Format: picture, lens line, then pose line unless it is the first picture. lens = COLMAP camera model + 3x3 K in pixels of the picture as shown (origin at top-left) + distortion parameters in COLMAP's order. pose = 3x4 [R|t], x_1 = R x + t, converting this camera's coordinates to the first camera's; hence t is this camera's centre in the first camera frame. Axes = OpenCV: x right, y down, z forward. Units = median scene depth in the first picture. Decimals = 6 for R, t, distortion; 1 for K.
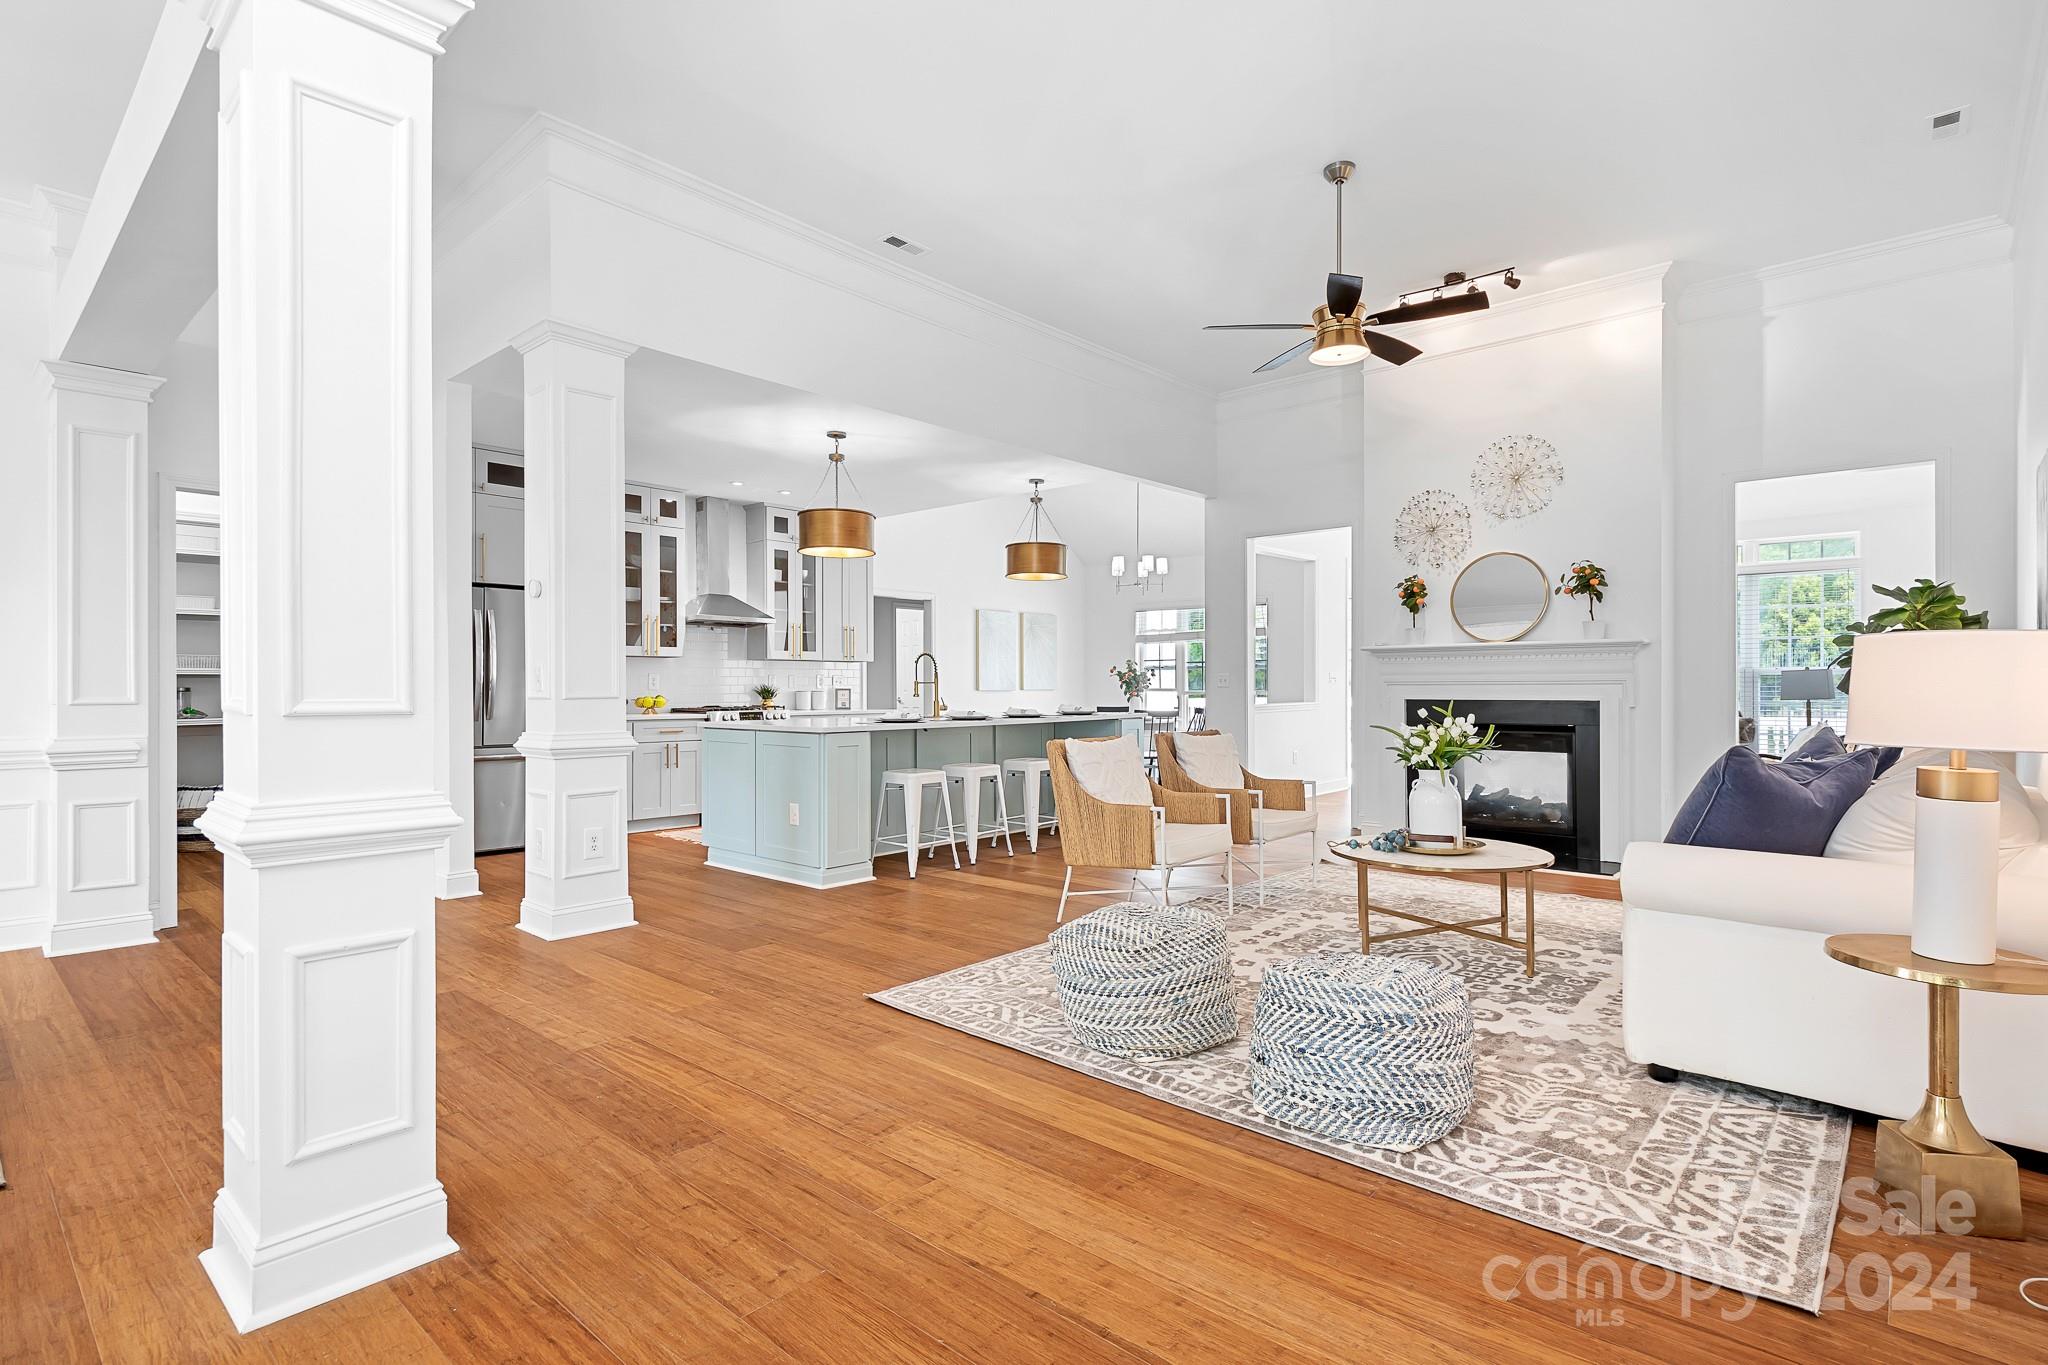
lens RADIAL K [[994.3, 0, 1026.0], [0, 994.3, 688.1], [0, 0, 1]] dist [0.000305, 0.000004]
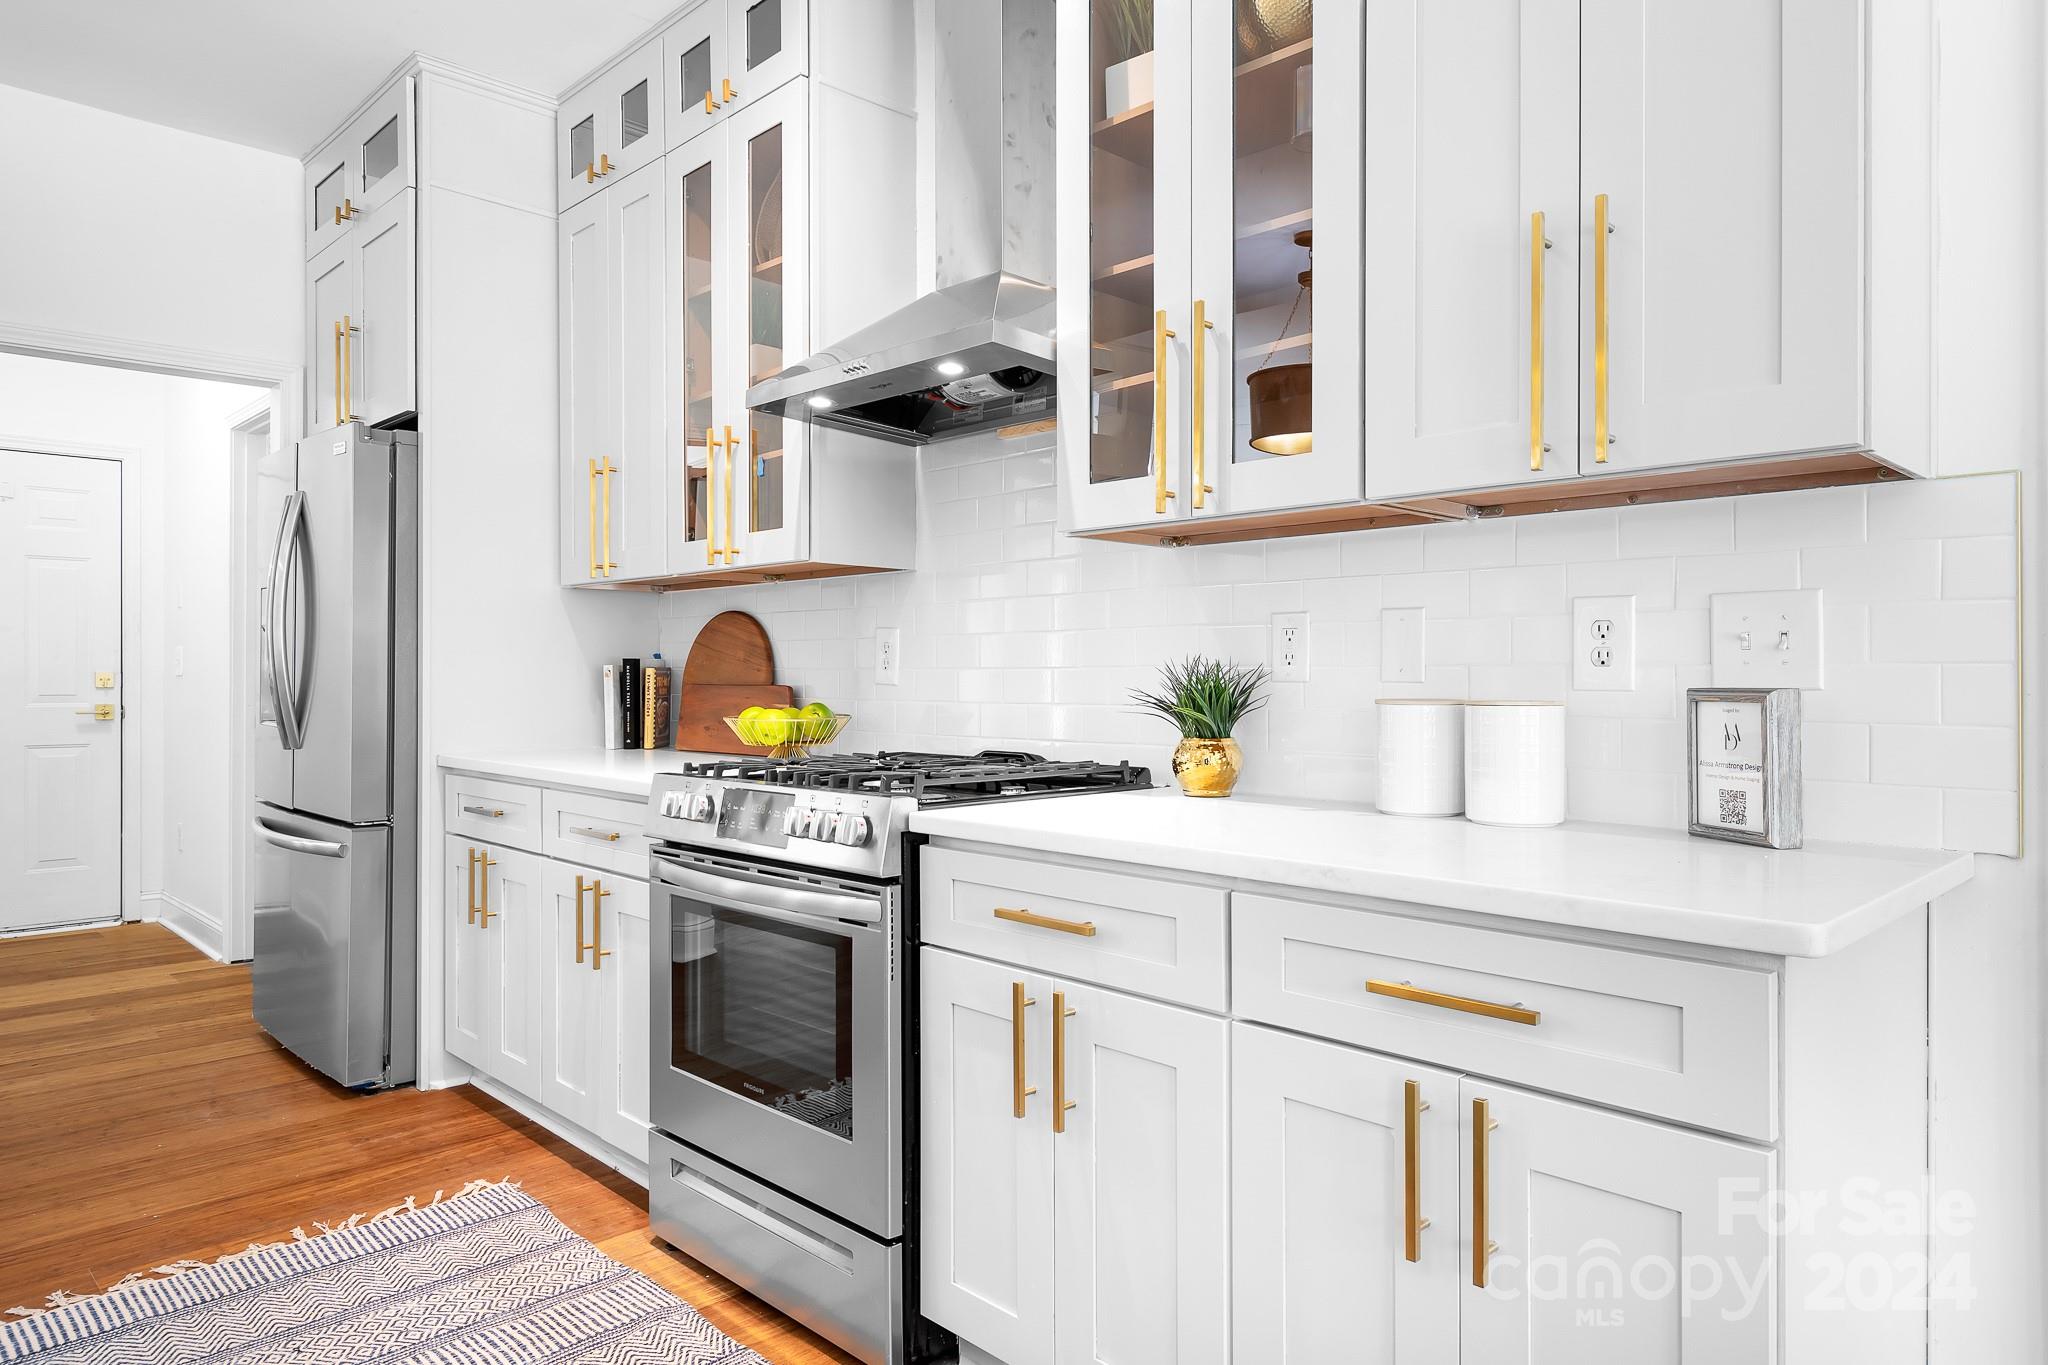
lens RADIAL K [[1279.5, 0, 1024.3], [0, 1279.5, 677.0], [0, 0, 1]] dist [0.005481, 0.000973]
pose [[-0.061639, 0.005882, -0.998081, -0.006063], [-0.000287, 0.999982, 0.005911, -0.002377], [0.998098, 0.000651, -0.061636, 1.014015]]
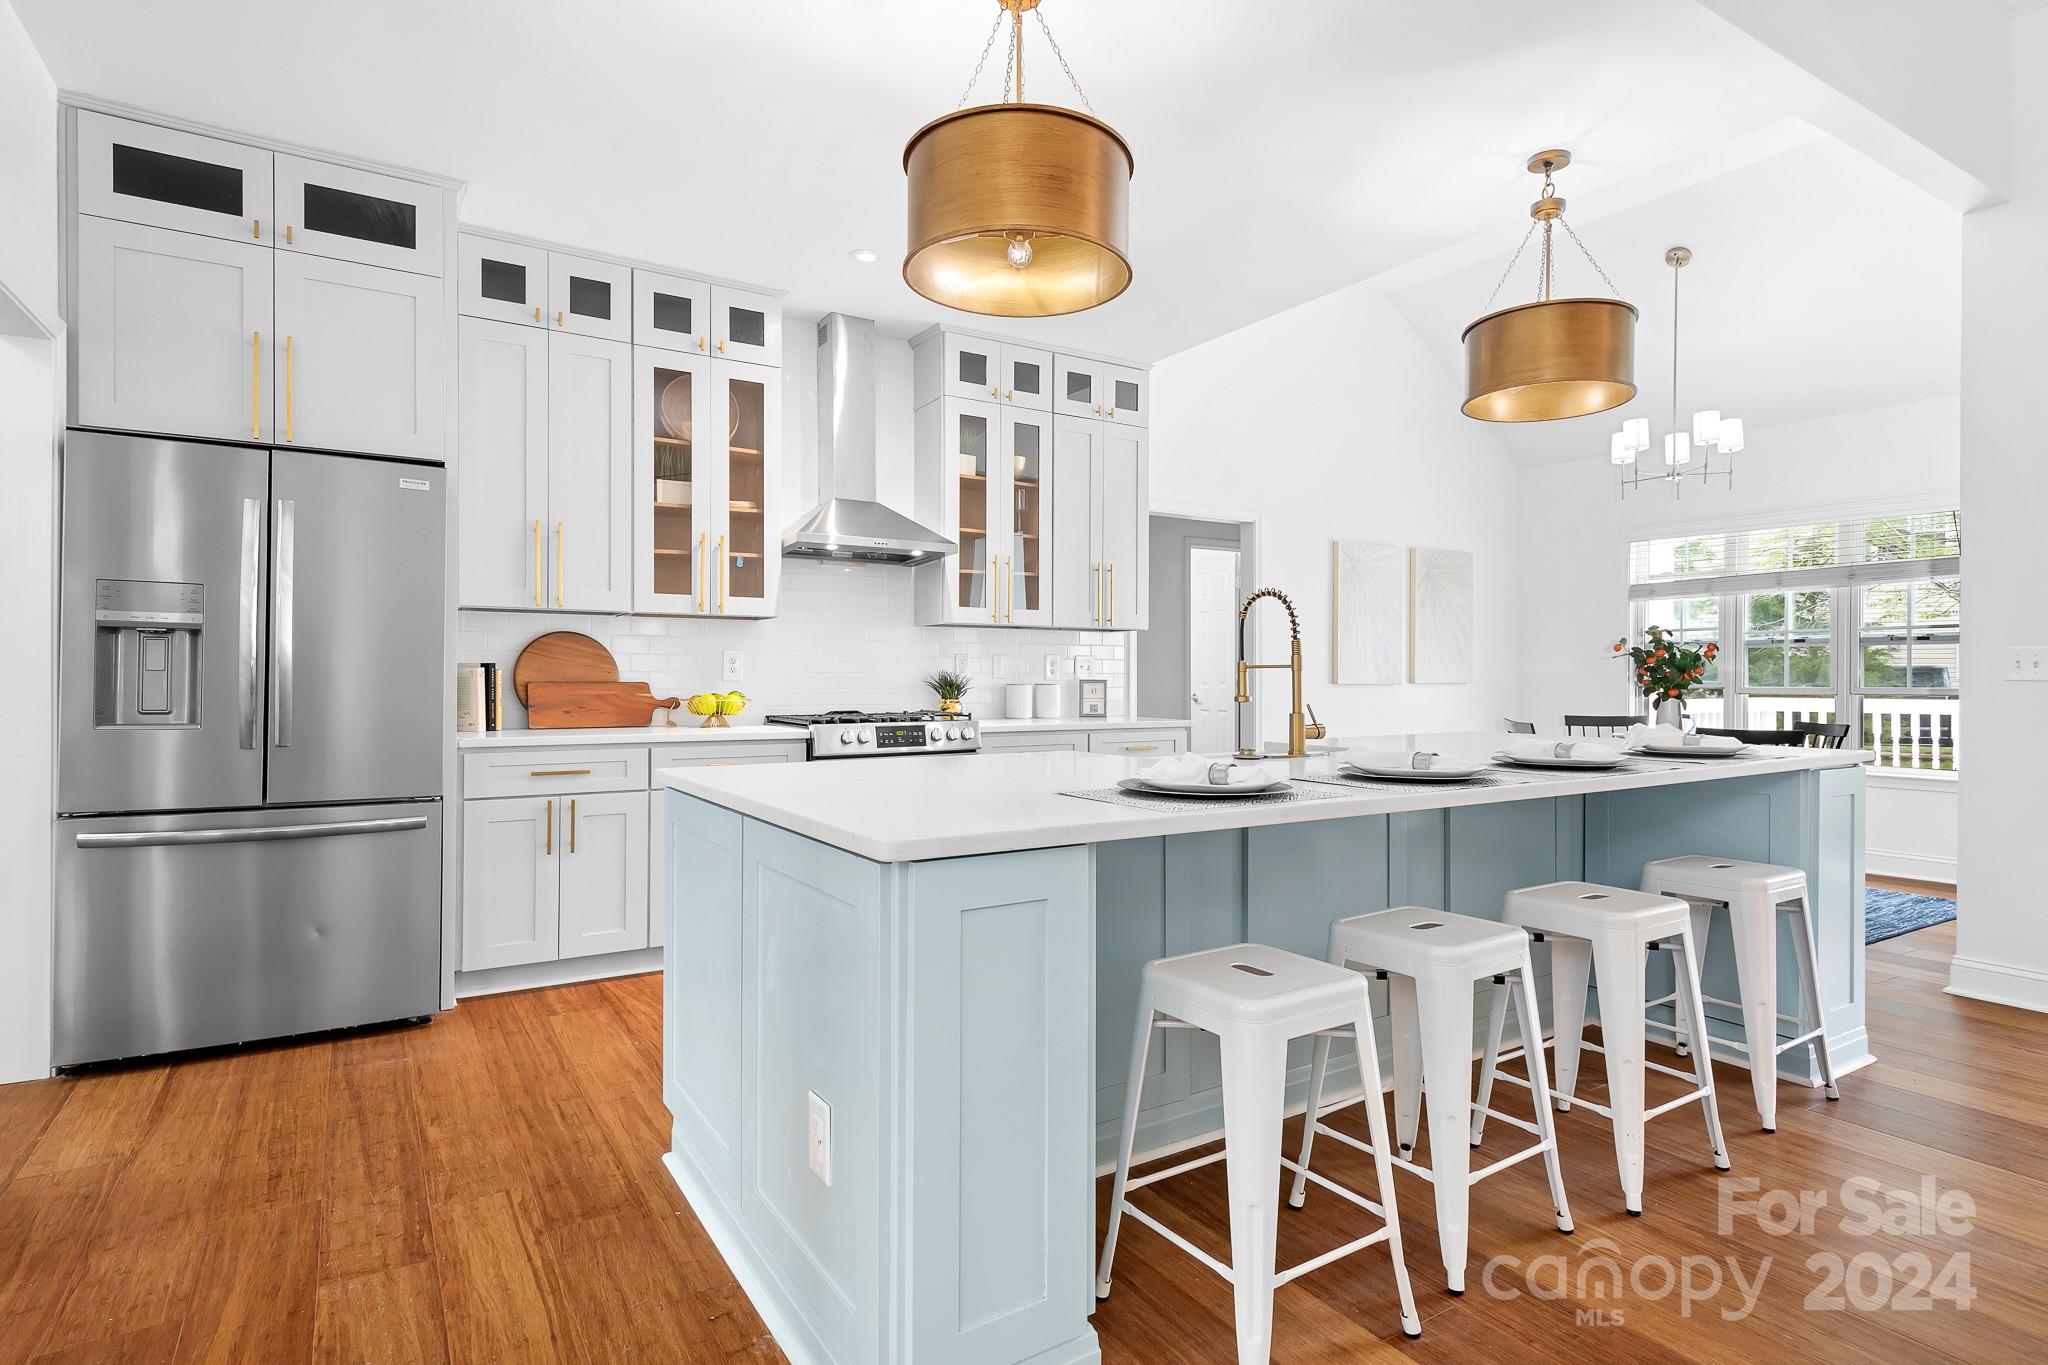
lens RADIAL K [[1050.4, 0, 1034.2], [0, 1050.4, 683.7], [0, 0, 1]] dist [0.003531, 0.000245]
pose [[0.962105, 0.005563, -0.272622, -0.063655], [-0.004276, 0.999977, 0.005315, -0.000336], [0.272645, -0.003948, 0.962107, 0.481108]]
